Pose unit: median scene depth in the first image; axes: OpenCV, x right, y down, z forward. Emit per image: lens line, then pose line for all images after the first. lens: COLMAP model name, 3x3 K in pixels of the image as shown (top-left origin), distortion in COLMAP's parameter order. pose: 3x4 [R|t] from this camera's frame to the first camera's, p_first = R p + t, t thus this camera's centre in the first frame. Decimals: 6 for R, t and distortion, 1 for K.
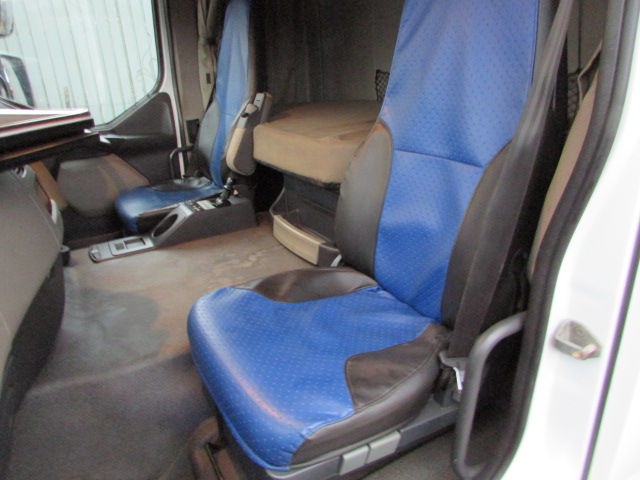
lens RADIAL K [[454.7, 0, 326.7], [0, 454.7, 245.8], [0, 0, 1]] dist [-0.034397, 0.014872]
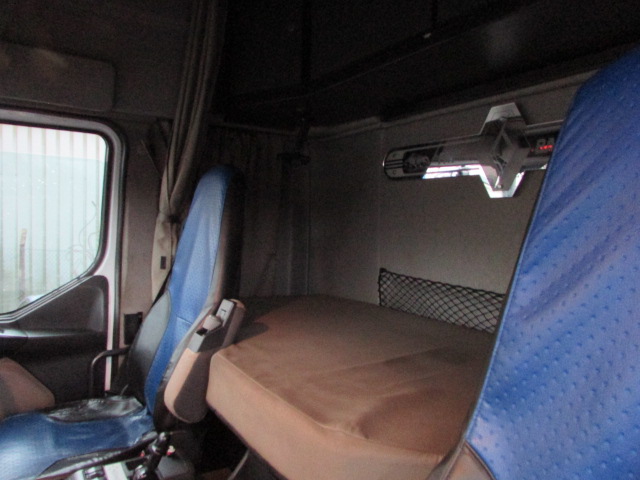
lens RADIAL K [[454.7, 0, 317.2], [0, 454.7, 243.7], [0, 0, 1]] dist [-0.034397, 0.014872]
pose [[0.996194, 0.072878, 0.047819, -0.041147], [-0.052896, 0.941482, -0.332887, -0.161700], [-0.069280, 0.329091, 0.941753, 0.251442]]
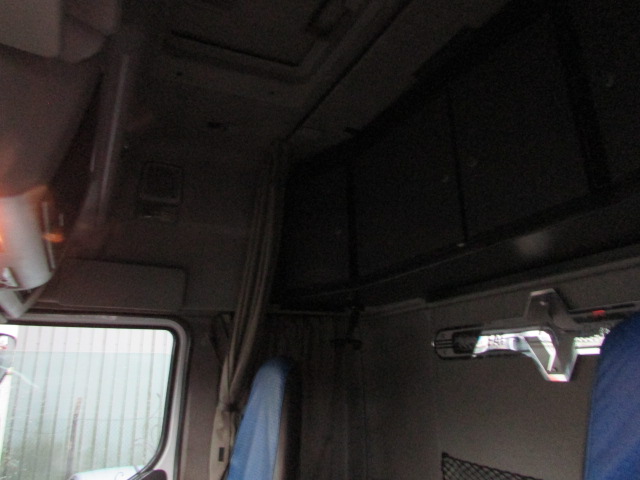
lens RADIAL K [[454.7, 0, 320.9], [0, 454.7, 238.6], [0, 0, 1]] dist [-0.034397, 0.014872]
pose [[0.998128, 0.016357, -0.058935, -0.054557], [-0.049279, 0.785805, -0.616508, -0.197865], [0.036228, 0.618258, 0.785140, 0.180827]]
